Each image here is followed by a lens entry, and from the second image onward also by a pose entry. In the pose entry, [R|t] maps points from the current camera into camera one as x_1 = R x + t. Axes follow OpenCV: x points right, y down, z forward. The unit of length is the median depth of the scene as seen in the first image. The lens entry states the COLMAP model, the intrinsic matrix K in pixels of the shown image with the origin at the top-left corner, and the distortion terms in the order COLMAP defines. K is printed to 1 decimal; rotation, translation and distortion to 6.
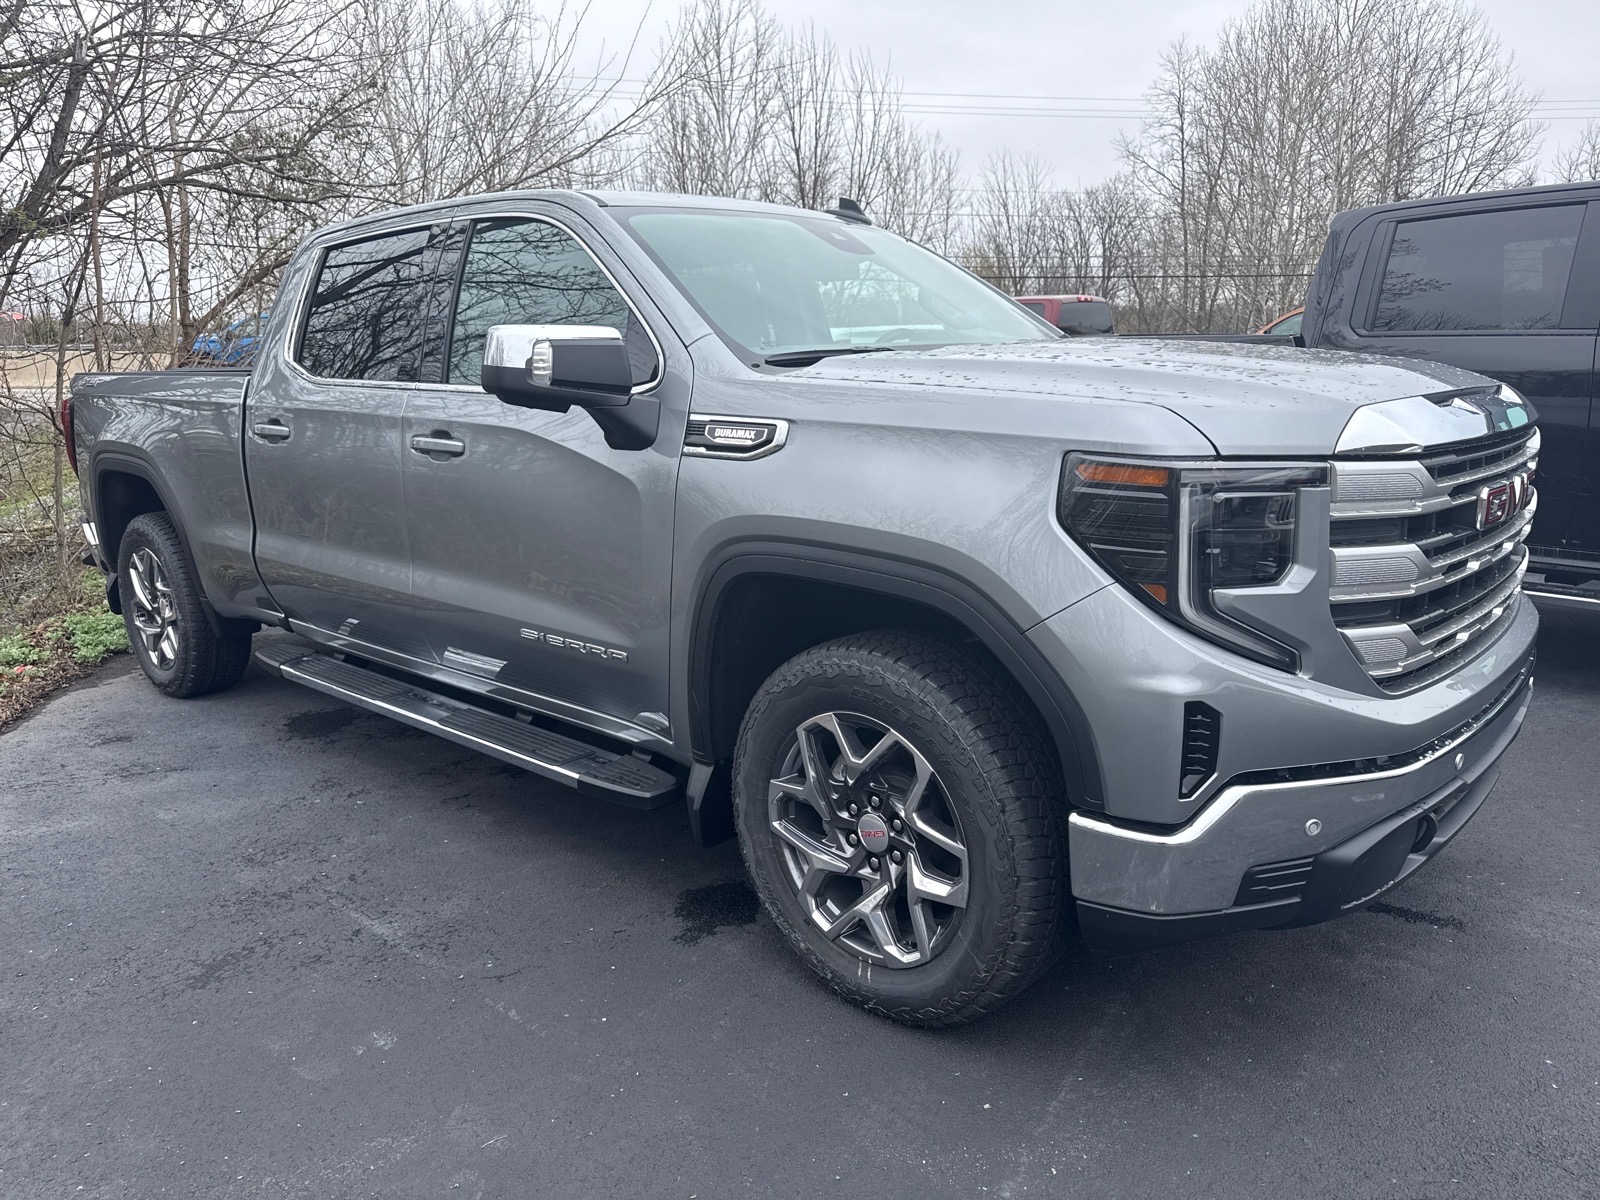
lens RADIAL K [[1140.2, 0, 792.6], [0, 1140.2, 602.2], [0, 0, 1]] dist [0.010042, -0.007302]
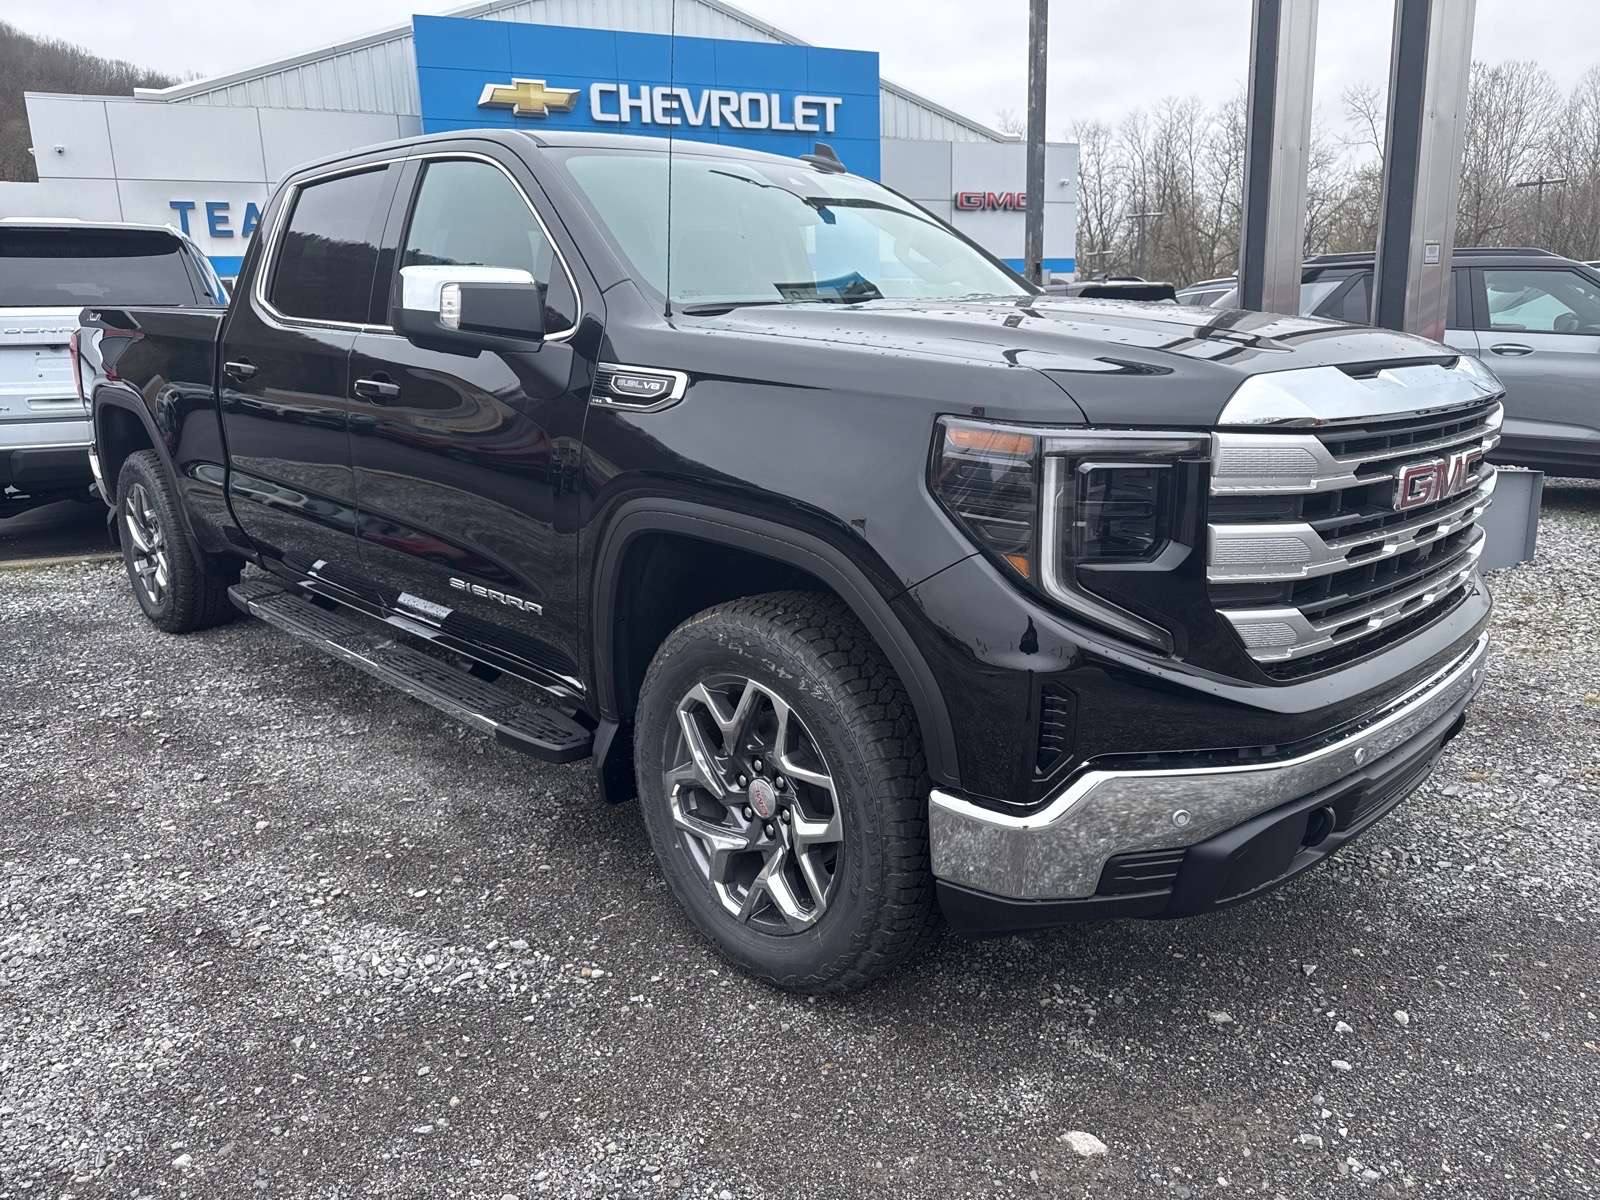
lens RADIAL K [[1140.2, 0, 804.4], [0, 1140.2, 600.0], [0, 0, 1]] dist [0.010042, -0.007302]
pose [[0.997957, 0.038760, -0.050785, 0.163701], [-0.036795, 0.998559, 0.039067, -0.009051], [0.052226, -0.037118, 0.997945, 0.034952]]
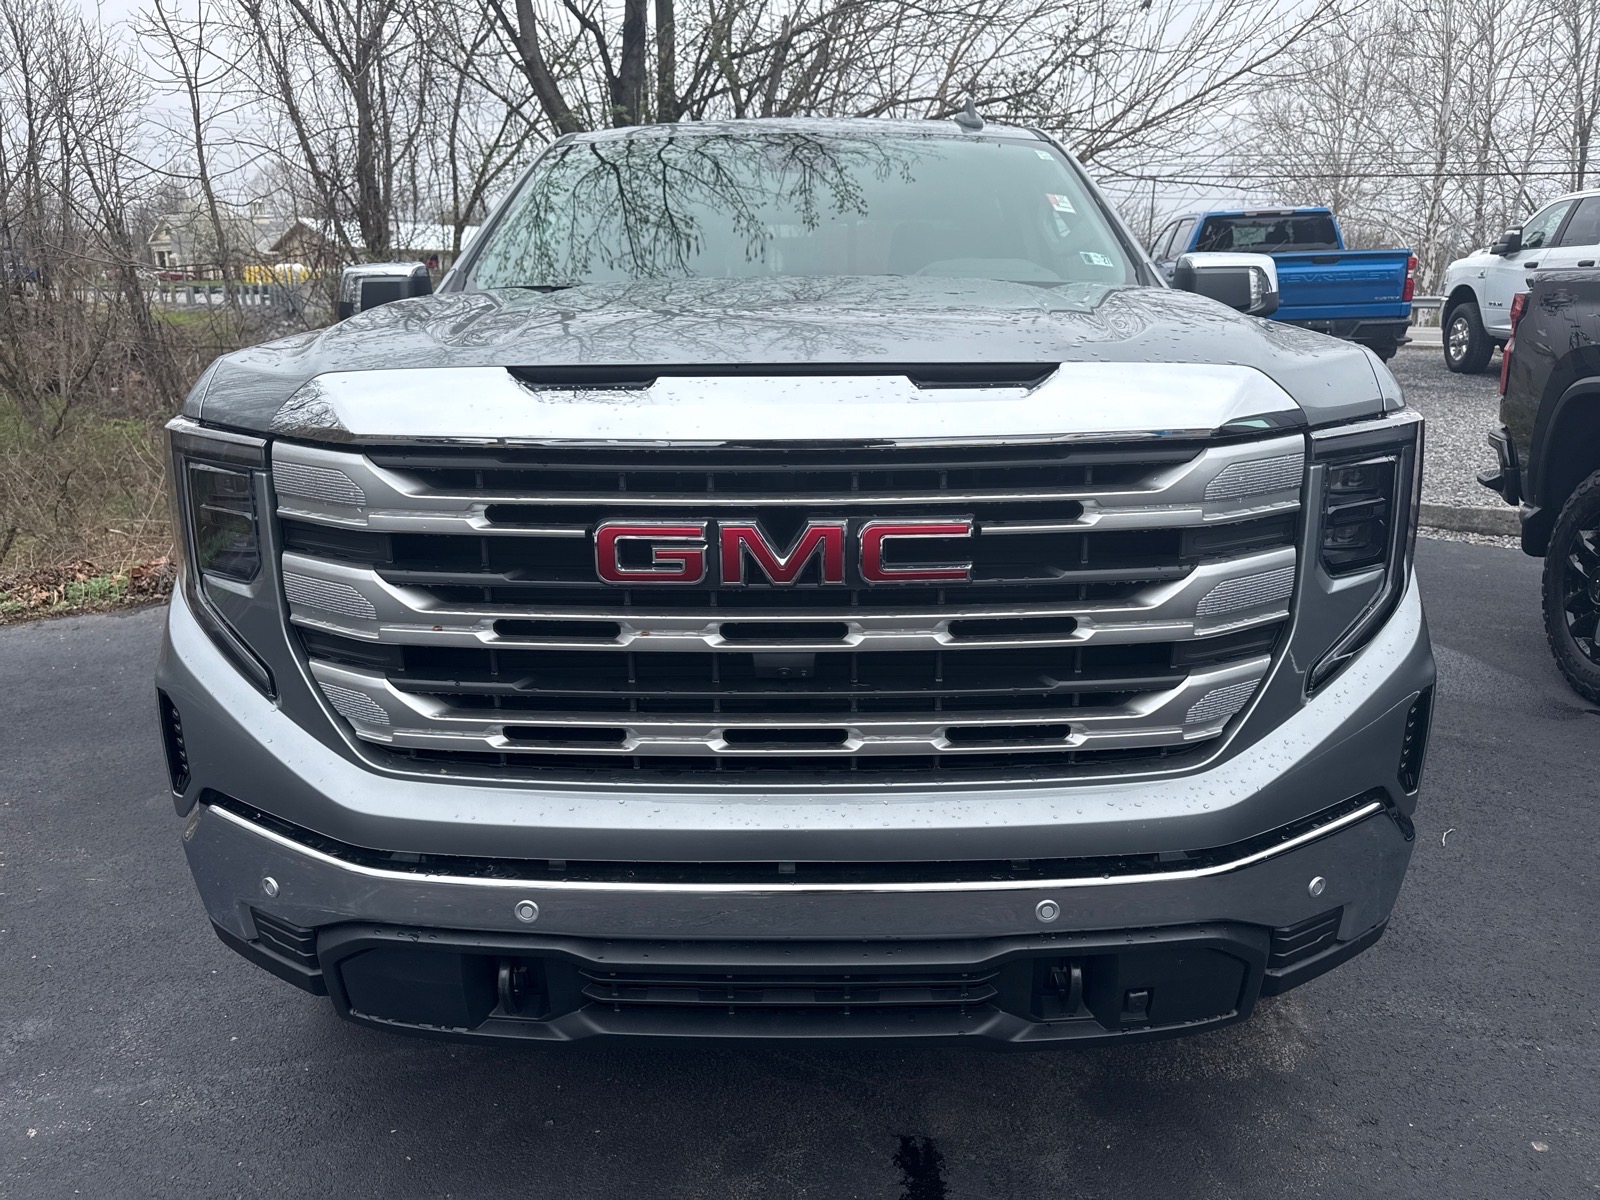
lens RADIAL K [[1140.2, 0, 807.6], [0, 1140.2, 599.9], [0, 0, 1]] dist [0.010042, -0.007302]
pose [[0.655359, 0.204840, -0.727011, 1.126338], [-0.163276, 0.978186, 0.128426, -0.153691], [0.737459, 0.034539, 0.674508, 0.647693]]
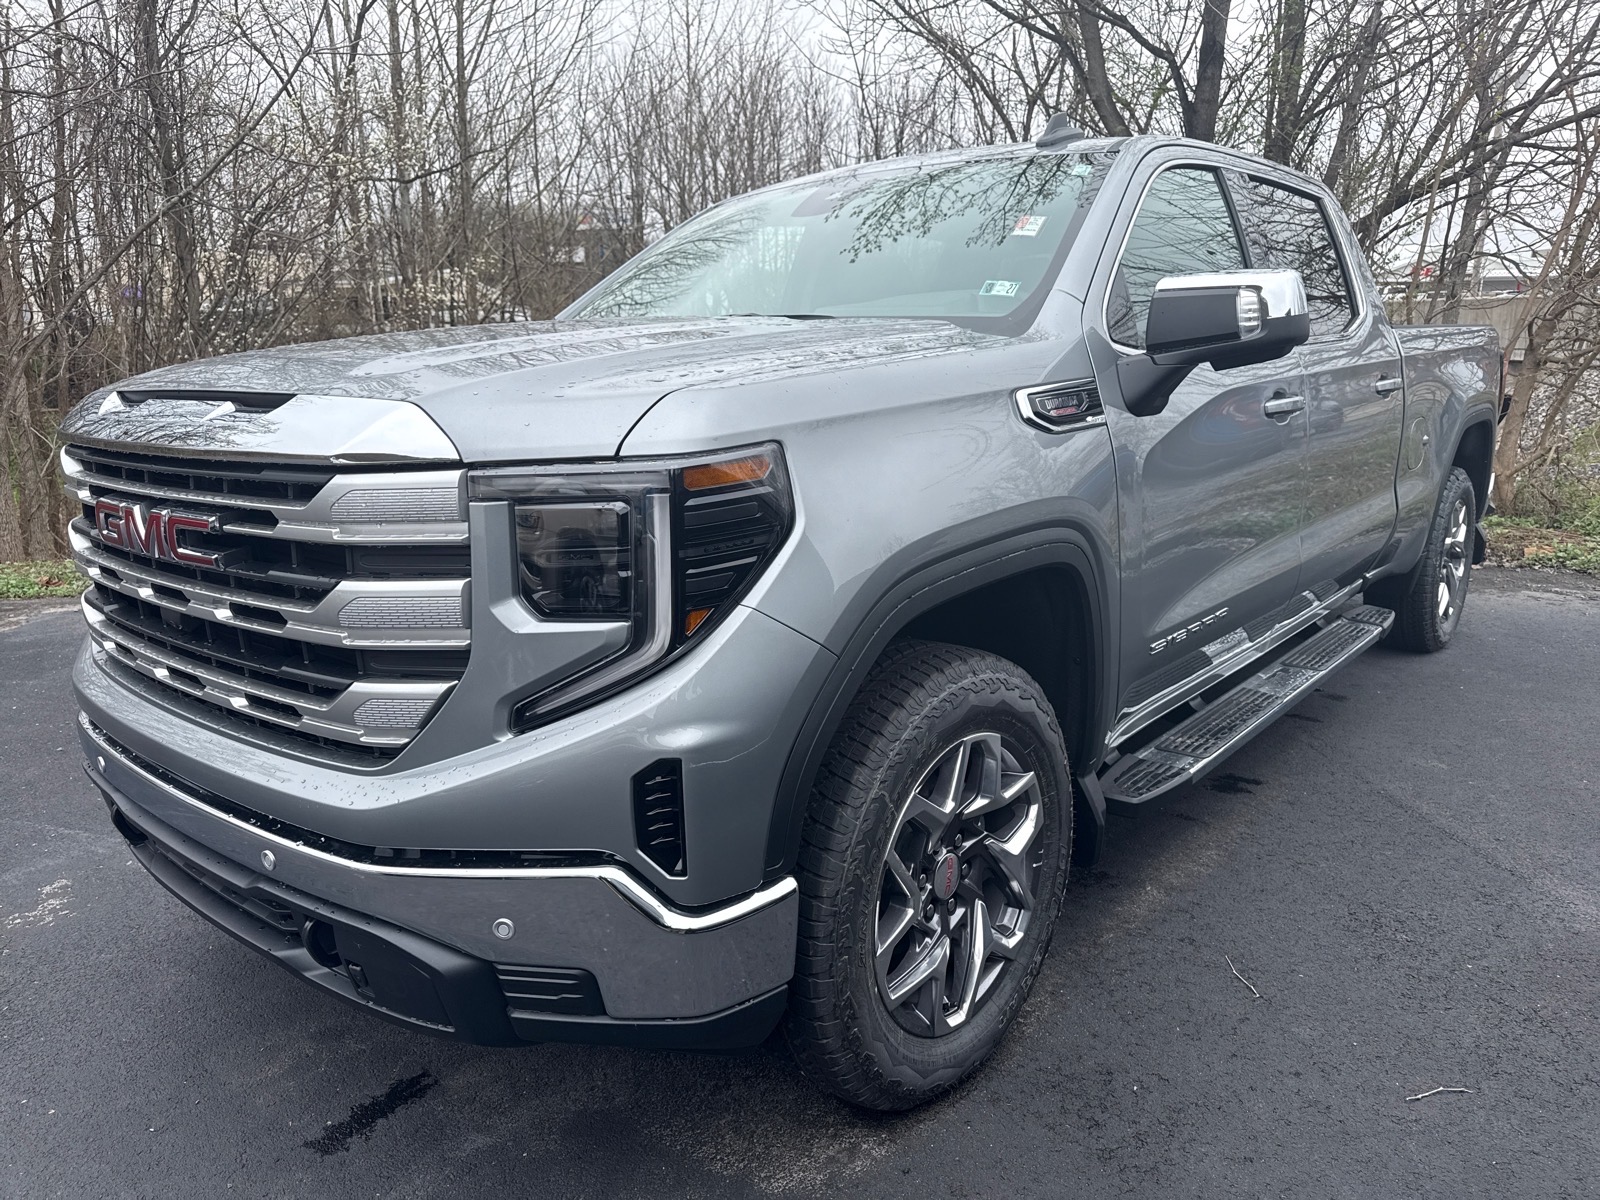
lens RADIAL K [[1140.2, 0, 791.8], [0, 1140.2, 591.1], [0, 0, 1]] dist [0.010042, -0.007302]
pose [[0.032194, 0.229461, -0.972785, 1.494547], [-0.189690, 0.957003, 0.219461, -0.325674], [0.981316, 0.177463, 0.074336, 1.456494]]
